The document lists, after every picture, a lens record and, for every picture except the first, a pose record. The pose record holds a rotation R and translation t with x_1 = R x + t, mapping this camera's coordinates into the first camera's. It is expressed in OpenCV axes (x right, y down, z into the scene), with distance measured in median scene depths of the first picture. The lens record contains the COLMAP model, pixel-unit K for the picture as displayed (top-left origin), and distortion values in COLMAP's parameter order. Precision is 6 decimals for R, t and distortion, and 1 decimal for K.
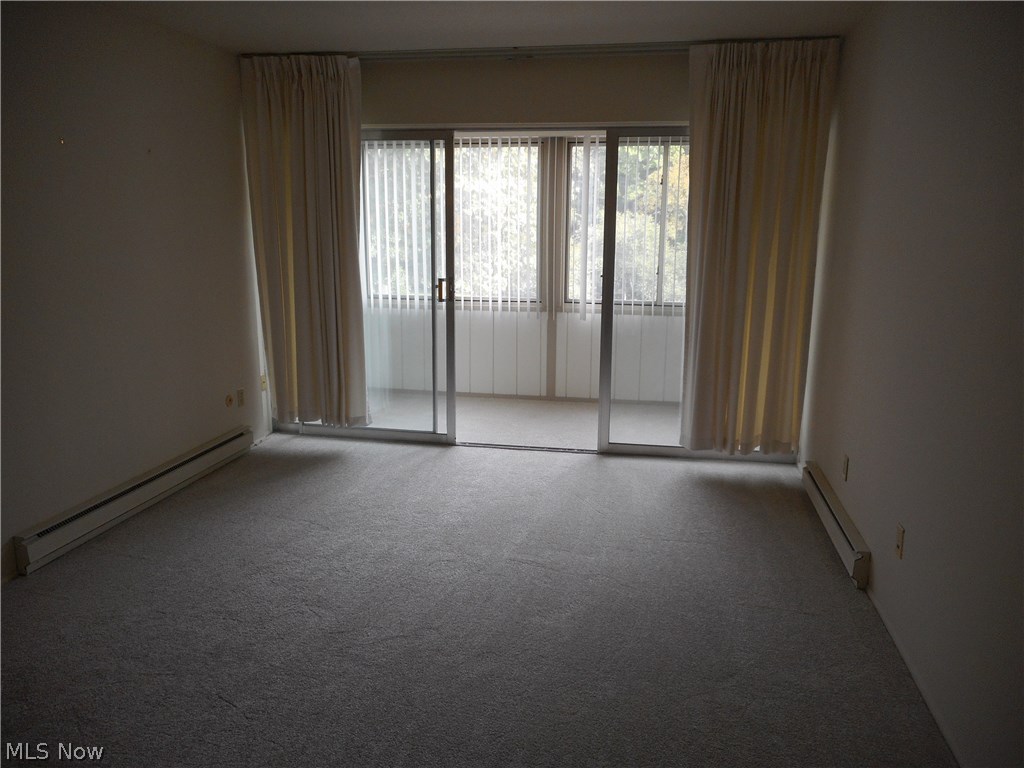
lens RADIAL K [[765.2, 0, 521.3], [0, 765.2, 382.3], [0, 0, 1]] dist [-0.006268, 0.014150]
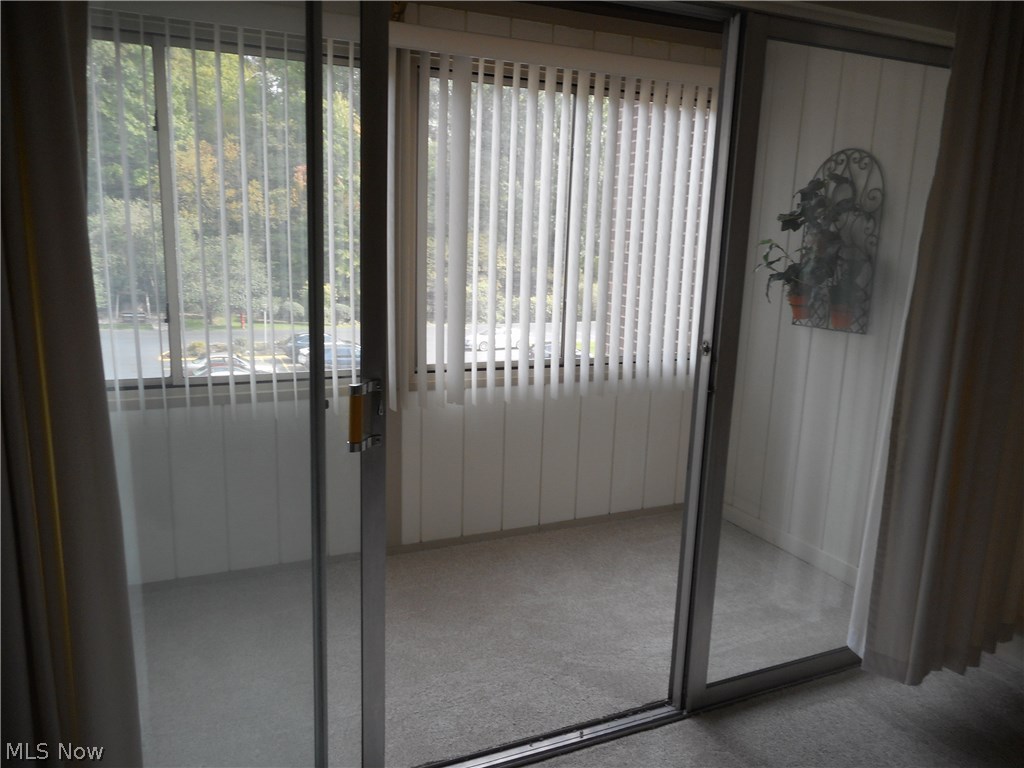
lens RADIAL K [[765.2, 0, 507.4], [0, 765.2, 384.8], [0, 0, 1]] dist [-0.006268, 0.014150]
pose [[0.825563, -0.094163, 0.556399, -0.251347], [0.087791, 0.995406, 0.038198, -0.147742], [-0.557439, 0.017312, 0.830037, 0.706238]]
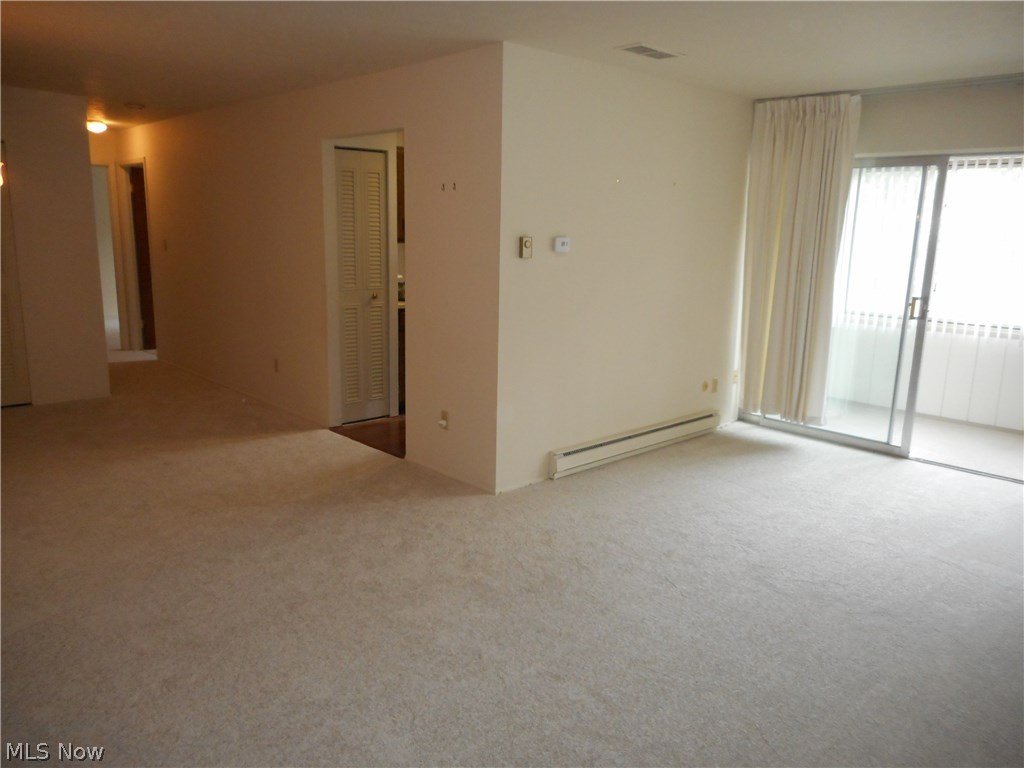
lens RADIAL K [[765.2, 0, 513.0], [0, 765.2, 382.5], [0, 0, 1]] dist [-0.006268, 0.014150]
pose [[0.806378, 0.128430, -0.577286, 0.072941], [-0.140226, 0.989820, 0.024334, 0.032431], [0.574535, 0.061329, 0.816179, -0.167799]]
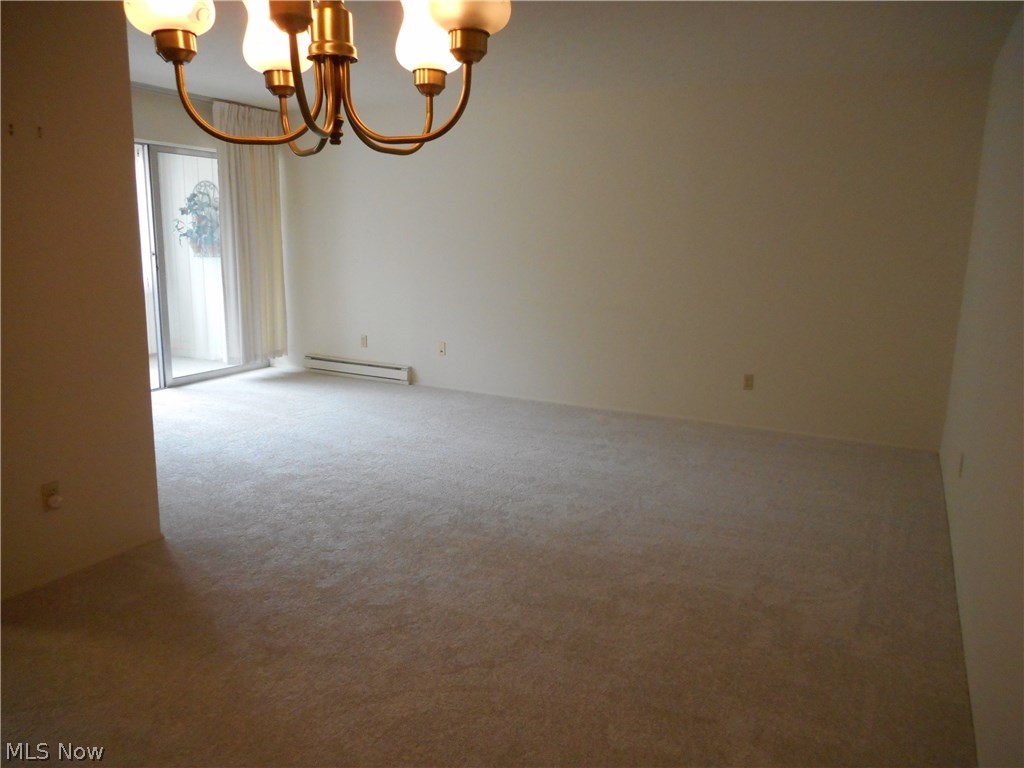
lens RADIAL K [[765.2, 0, 511.5], [0, 765.2, 386.0], [0, 0, 1]] dist [-0.006268, 0.014150]
pose [[0.282827, -0.193679, 0.939413, -1.043243], [0.175696, 0.973291, 0.147767, -0.002092], [-0.942942, 0.123258, 0.309302, 0.023434]]
